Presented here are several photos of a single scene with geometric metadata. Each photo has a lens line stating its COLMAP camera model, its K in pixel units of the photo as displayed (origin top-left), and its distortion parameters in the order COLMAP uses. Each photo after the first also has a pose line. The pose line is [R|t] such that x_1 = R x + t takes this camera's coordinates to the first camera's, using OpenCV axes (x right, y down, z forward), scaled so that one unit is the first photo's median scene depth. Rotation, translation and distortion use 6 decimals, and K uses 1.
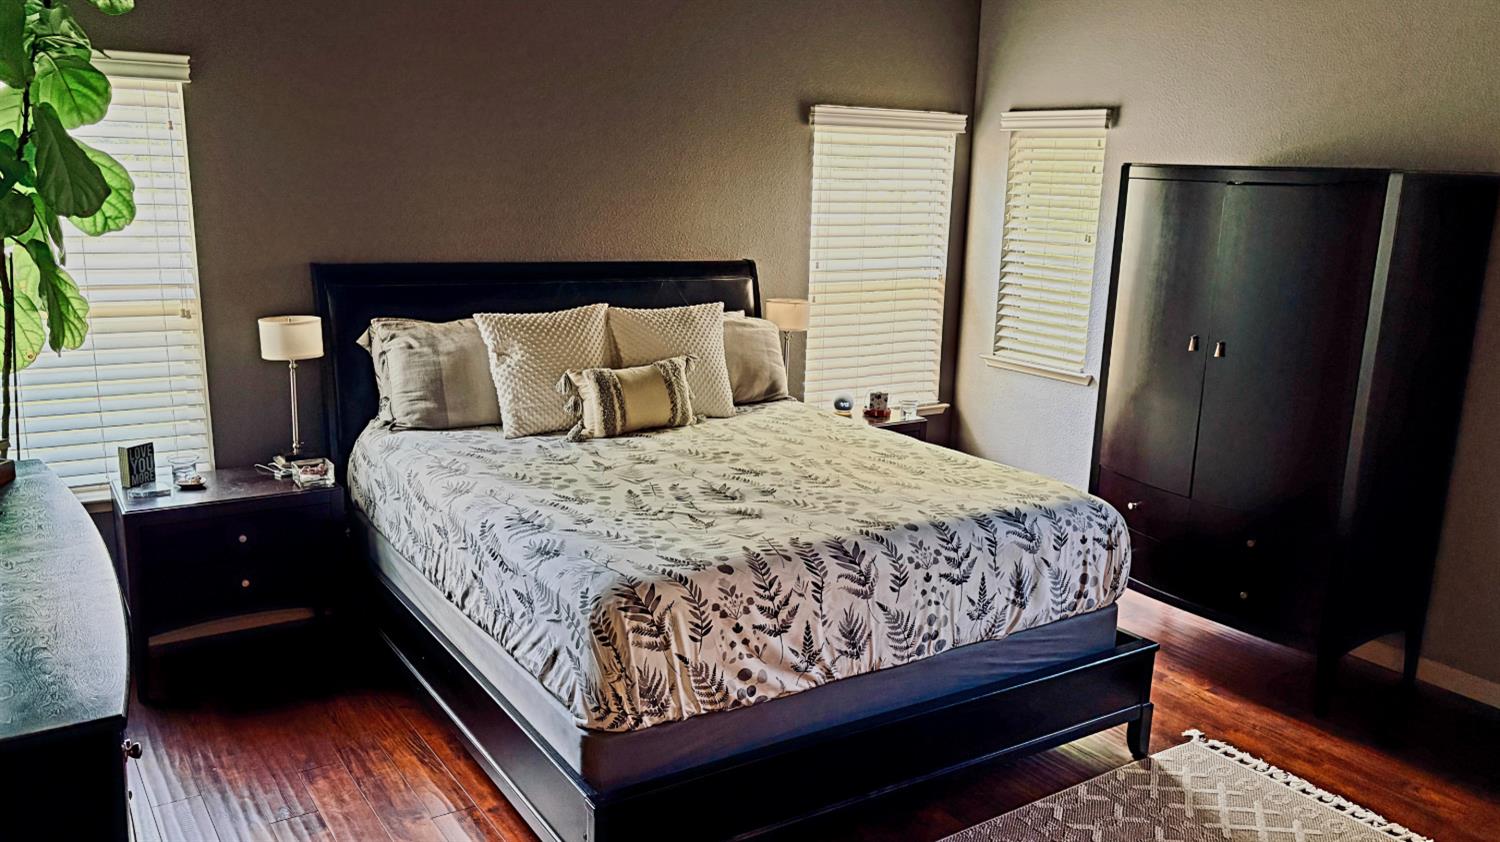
lens RADIAL K [[1166.6, 0, 750.0], [0, 1166.6, 421.0], [0, 0, 1]] dist [0.120026, -0.273461]
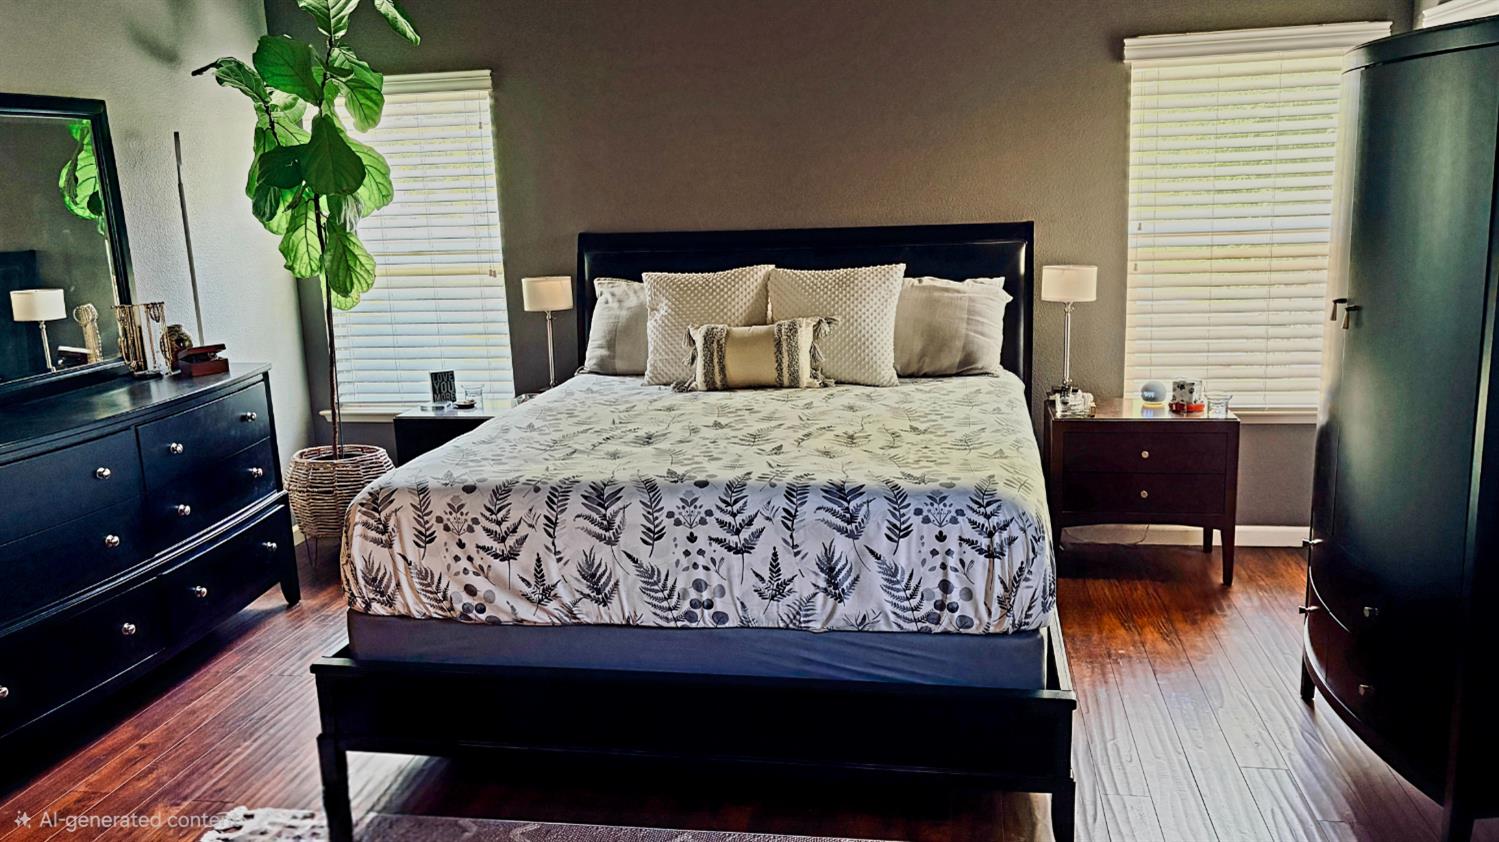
lens RADIAL K [[1165.8, 0, 749.5], [0, 1165.8, 421.0], [0, 0, 1]] dist [0.120026, -0.273461]
pose [[0.725016, 0.081038, -0.683948, 0.798777], [-0.087399, 0.995851, 0.025347, 0.015146], [0.683164, 0.041399, 0.729090, 0.357779]]
